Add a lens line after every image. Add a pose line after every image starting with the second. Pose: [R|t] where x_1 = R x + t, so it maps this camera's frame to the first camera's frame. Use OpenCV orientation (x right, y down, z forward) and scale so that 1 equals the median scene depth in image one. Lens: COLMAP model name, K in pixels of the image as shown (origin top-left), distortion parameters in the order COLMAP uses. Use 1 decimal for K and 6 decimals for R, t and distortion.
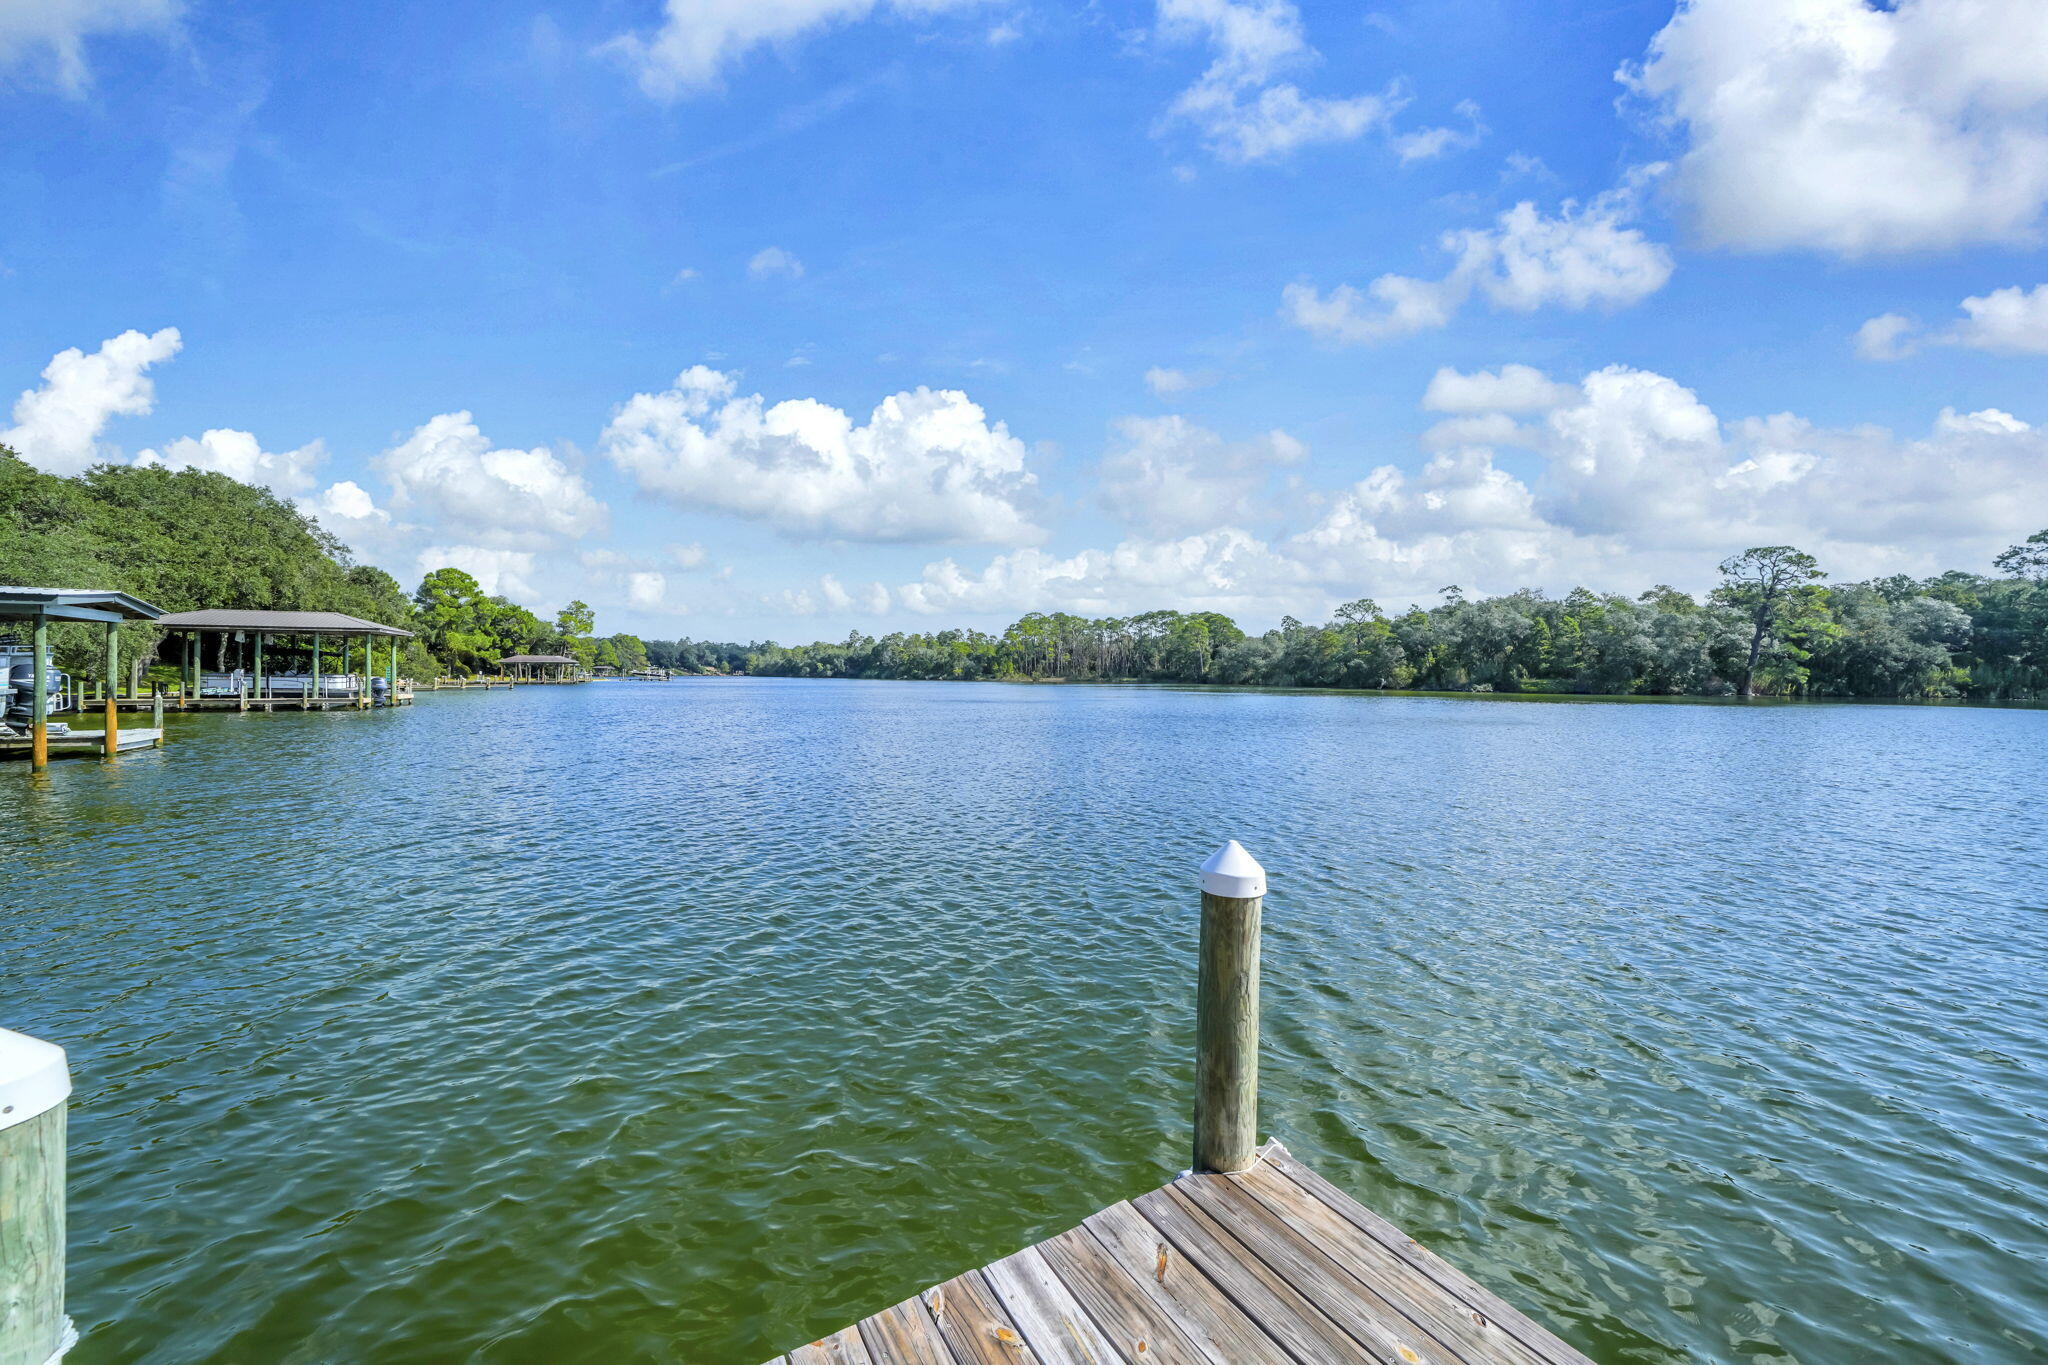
lens RADIAL K [[767.2, 0, 1024.3], [0, 767.2, 698.1], [0, 0, 1]] dist [0.006428, -0.000172]
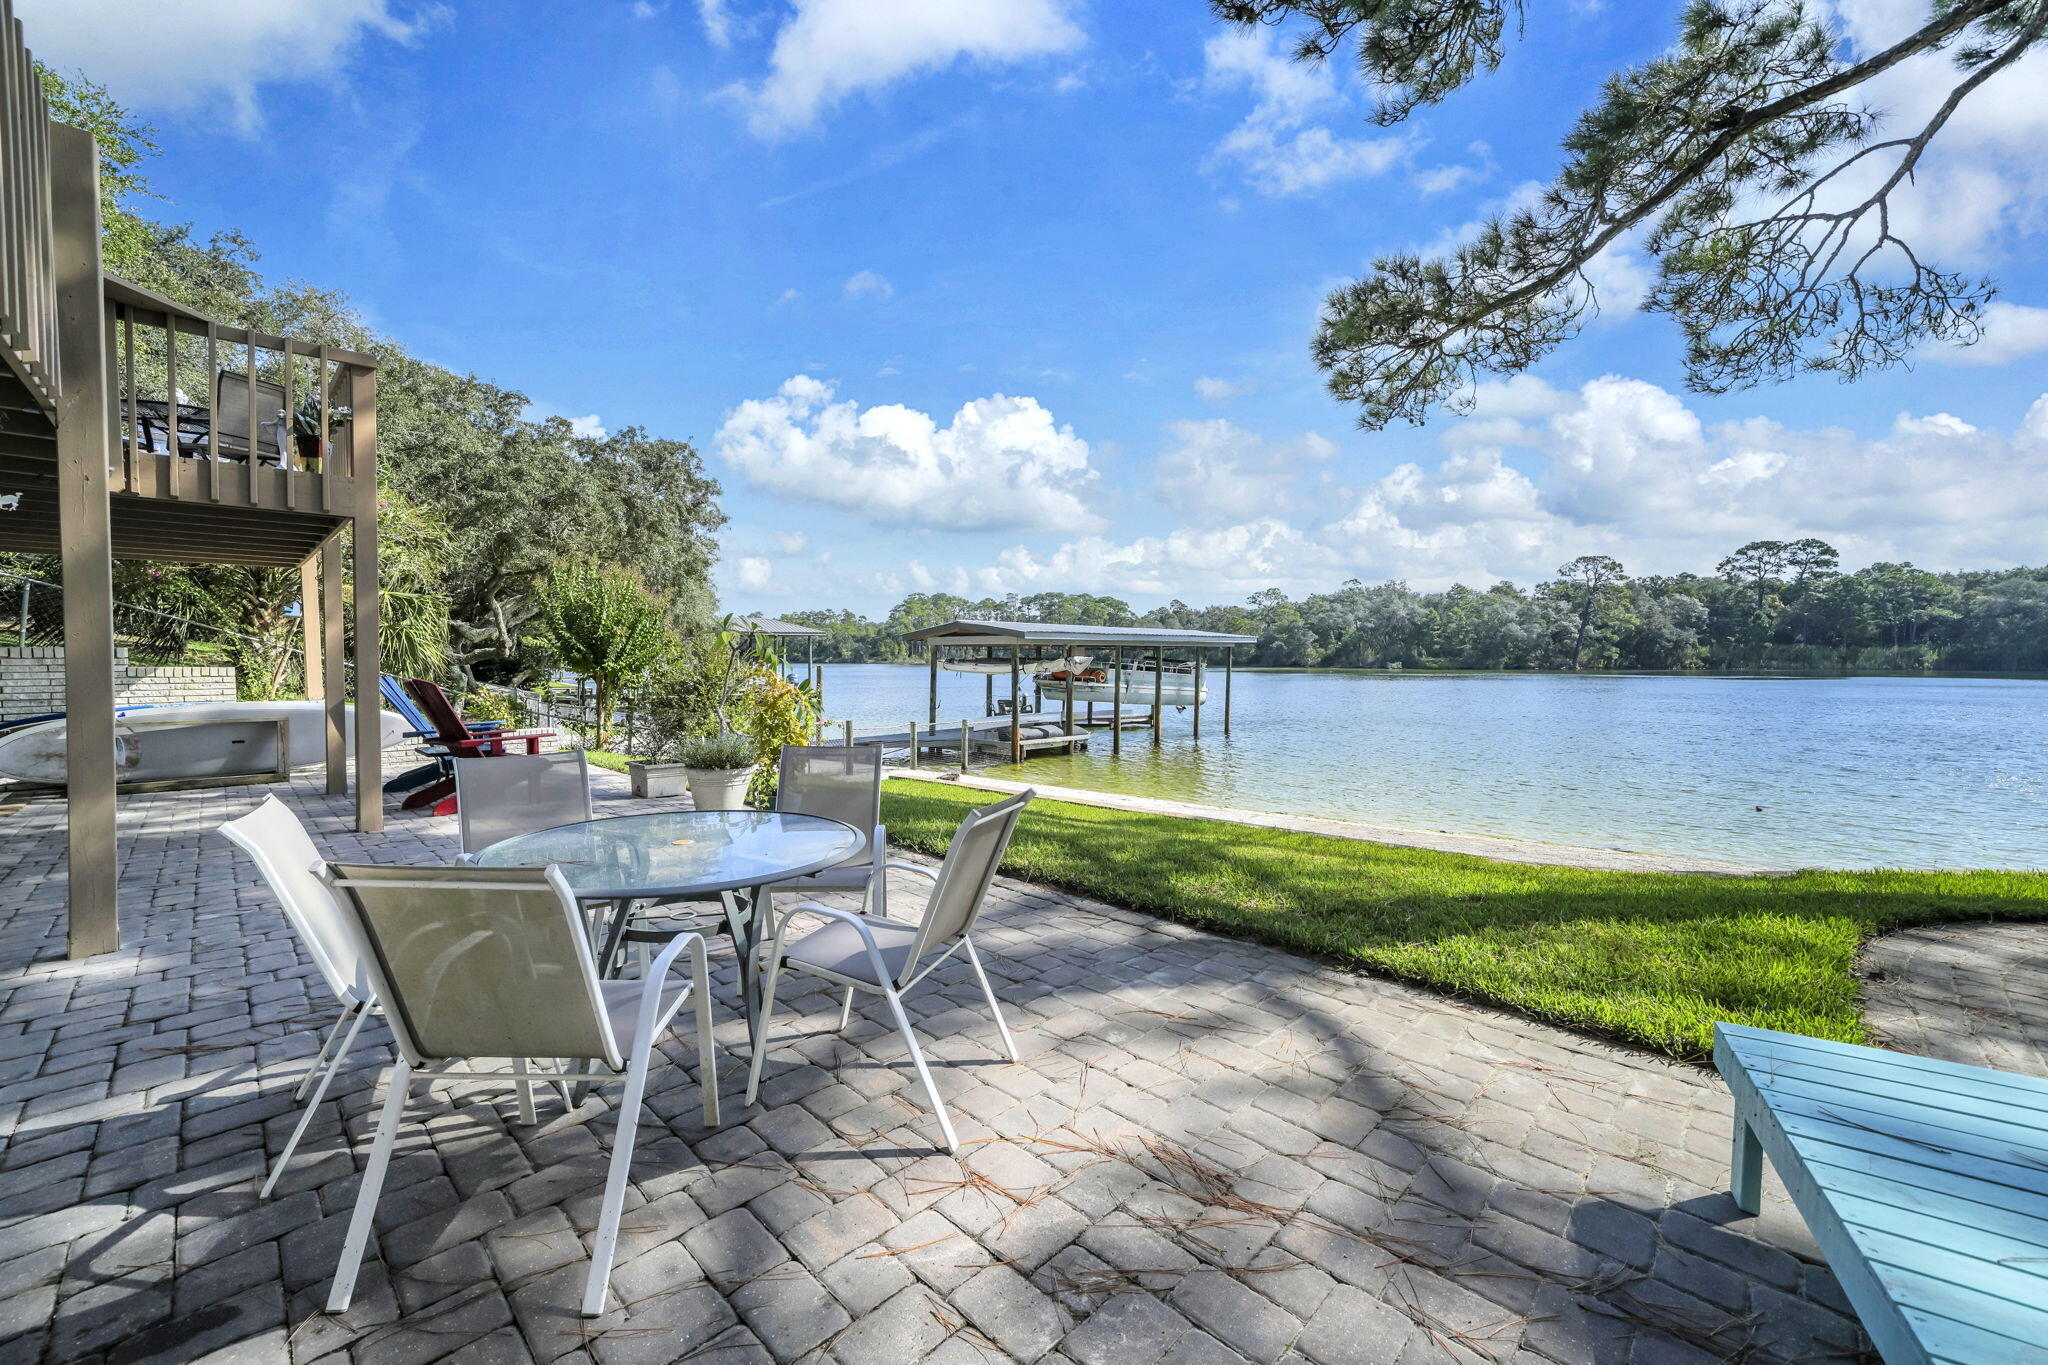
lens RADIAL K [[830.8, 0, 1017.1], [0, 830.8, 688.5], [0, 0, 1]] dist [0.002204, 0.001941]
pose [[0.971152, -0.018488, 0.237743, -0.277550], [0.015887, 0.999791, 0.012852, -0.004351], [-0.237931, -0.008704, 0.971243, -0.116683]]
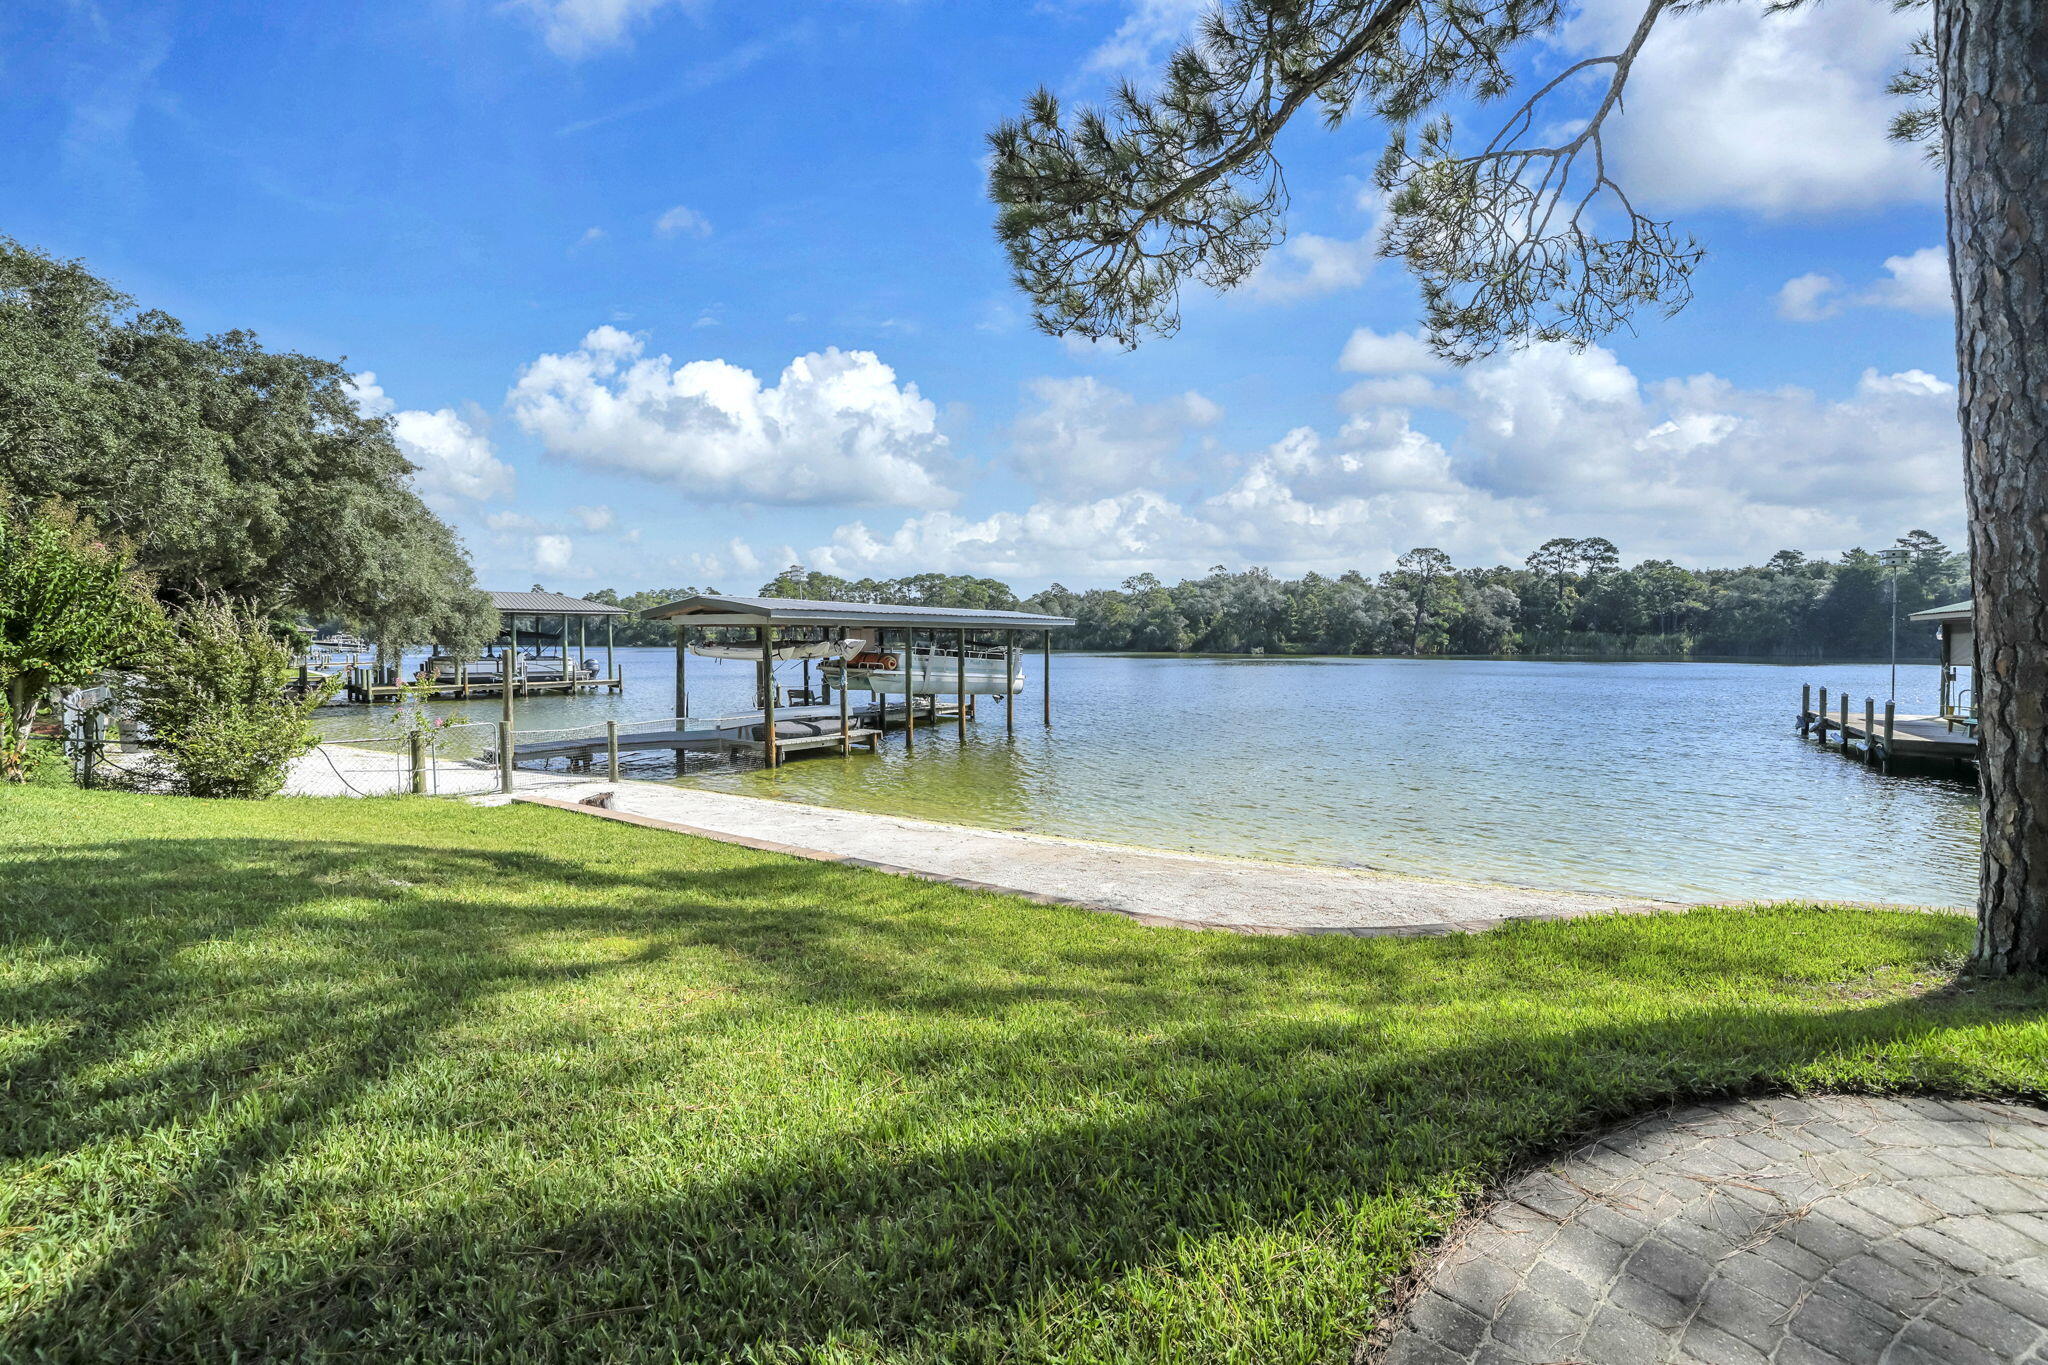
lens RADIAL K [[830.8, 0, 1056.1], [0, 830.8, 652.0], [0, 0, 1]] dist [0.002204, 0.001941]
pose [[0.913085, -0.012464, 0.407579, -0.251147], [0.017119, 0.999823, -0.007777, -0.004718], [-0.407410, 0.014079, 0.913137, -0.104749]]
